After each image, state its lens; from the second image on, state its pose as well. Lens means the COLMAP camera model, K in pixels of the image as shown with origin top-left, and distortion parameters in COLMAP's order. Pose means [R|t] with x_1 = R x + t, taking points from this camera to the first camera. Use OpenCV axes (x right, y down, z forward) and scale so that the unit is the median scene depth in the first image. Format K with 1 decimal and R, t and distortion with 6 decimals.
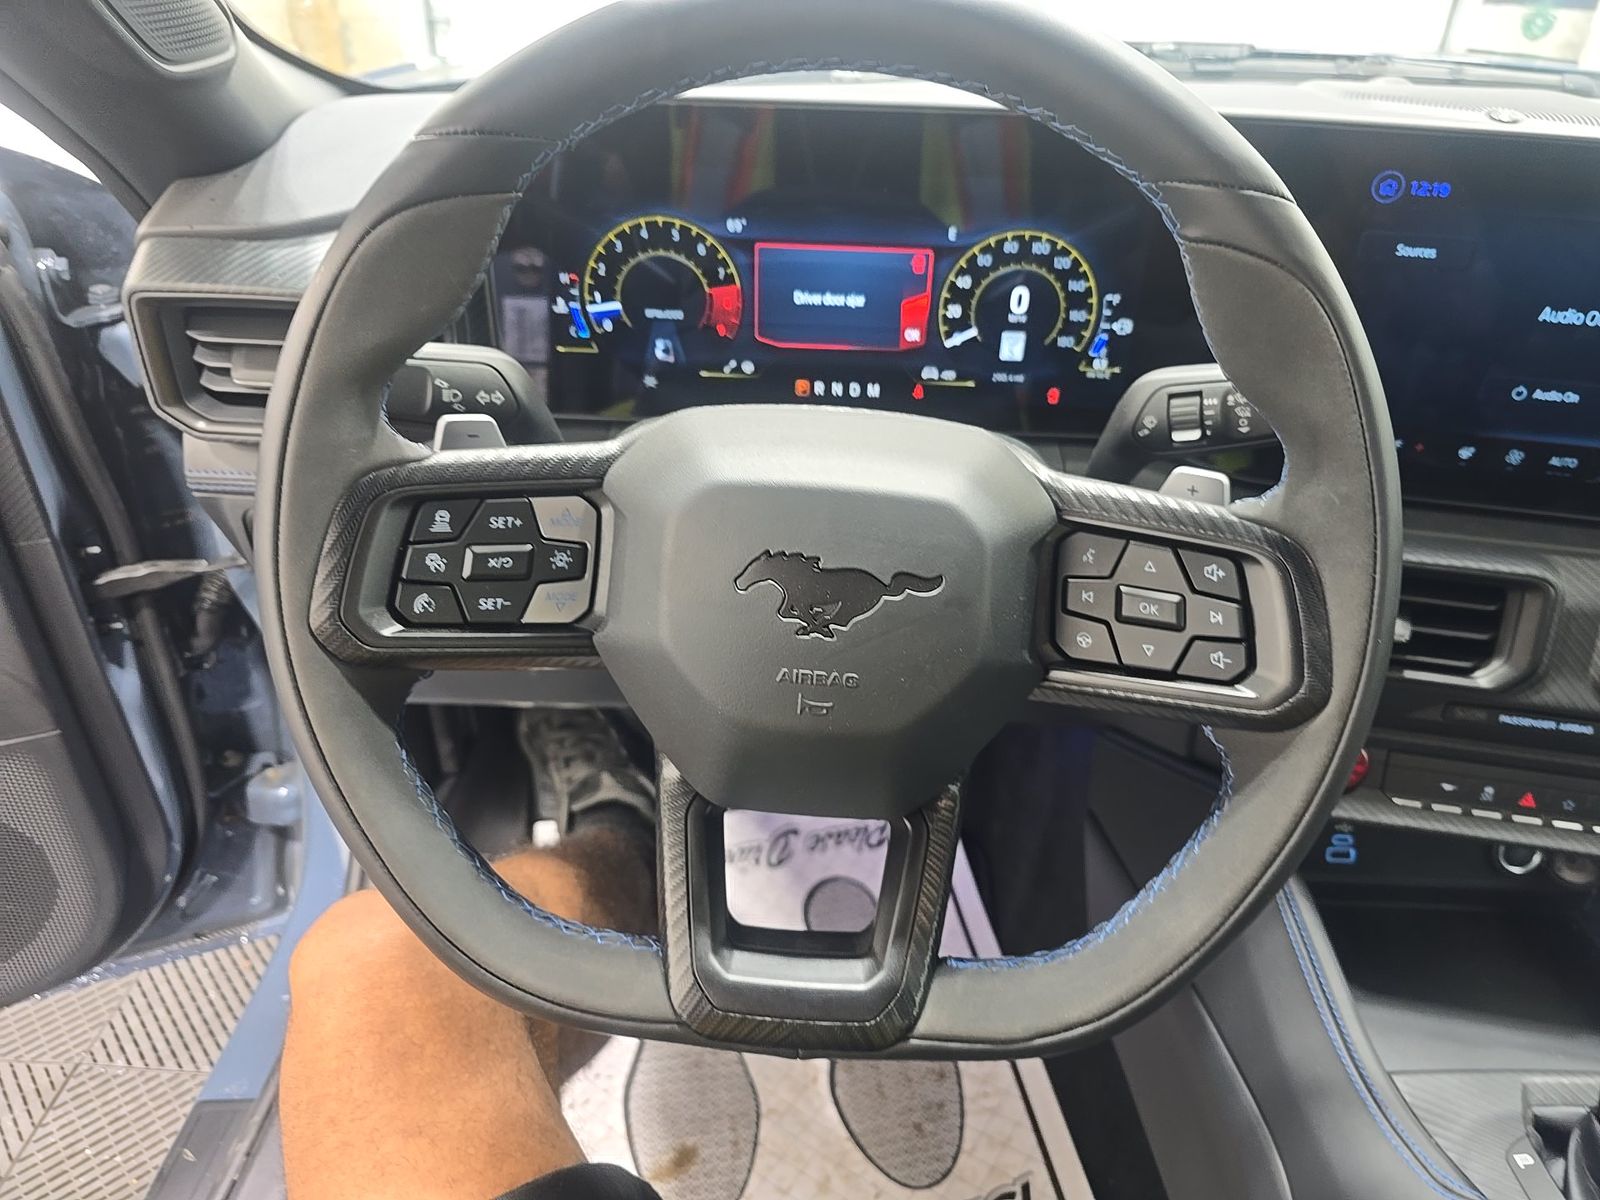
lens RADIAL K [[1057.6, 0, 764.7], [0, 1057.6, 607.2], [0, 0, 1]] dist [0.070385, -0.053269]
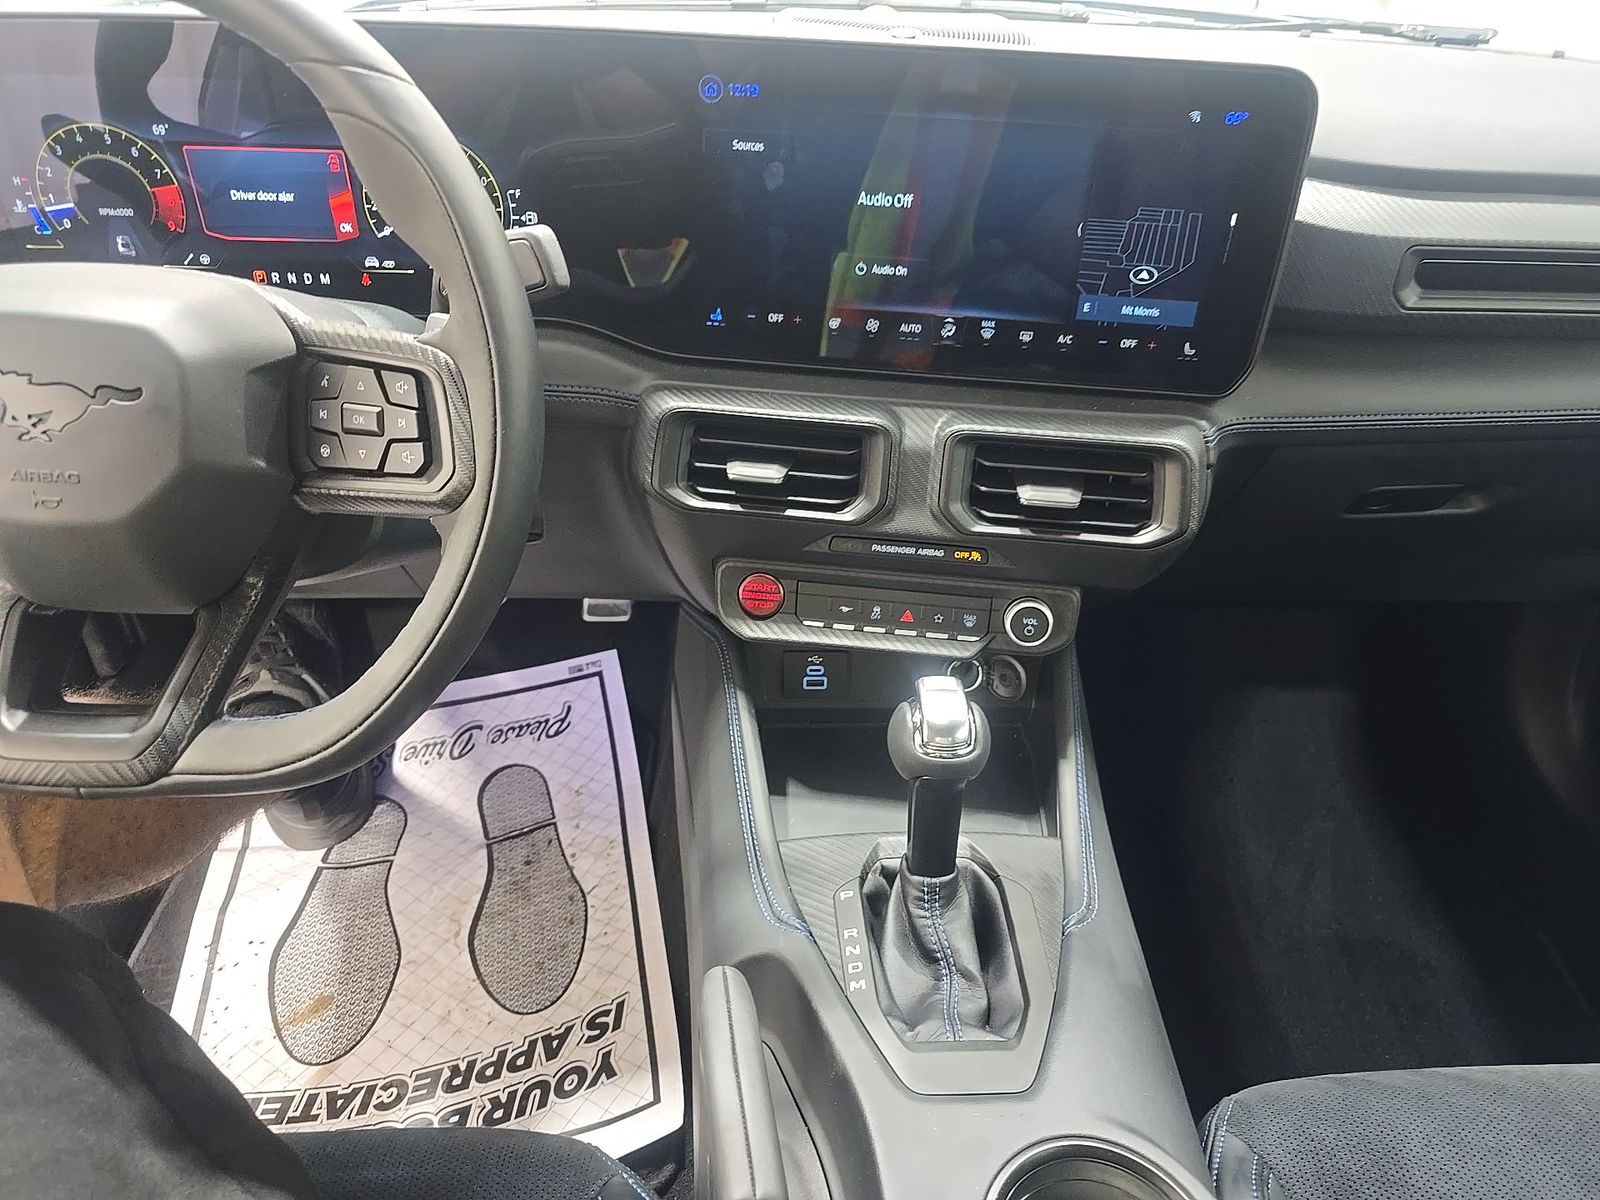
lens RADIAL K [[1057.6, 0, 764.7], [0, 1057.6, 607.2], [0, 0, 1]] dist [0.070385, -0.053269]
pose [[0.998767, -0.038603, 0.031206, 0.537183], [0.037961, 0.999060, 0.020917, 0.143991], [-0.031984, -0.019706, 0.999294, -0.172502]]
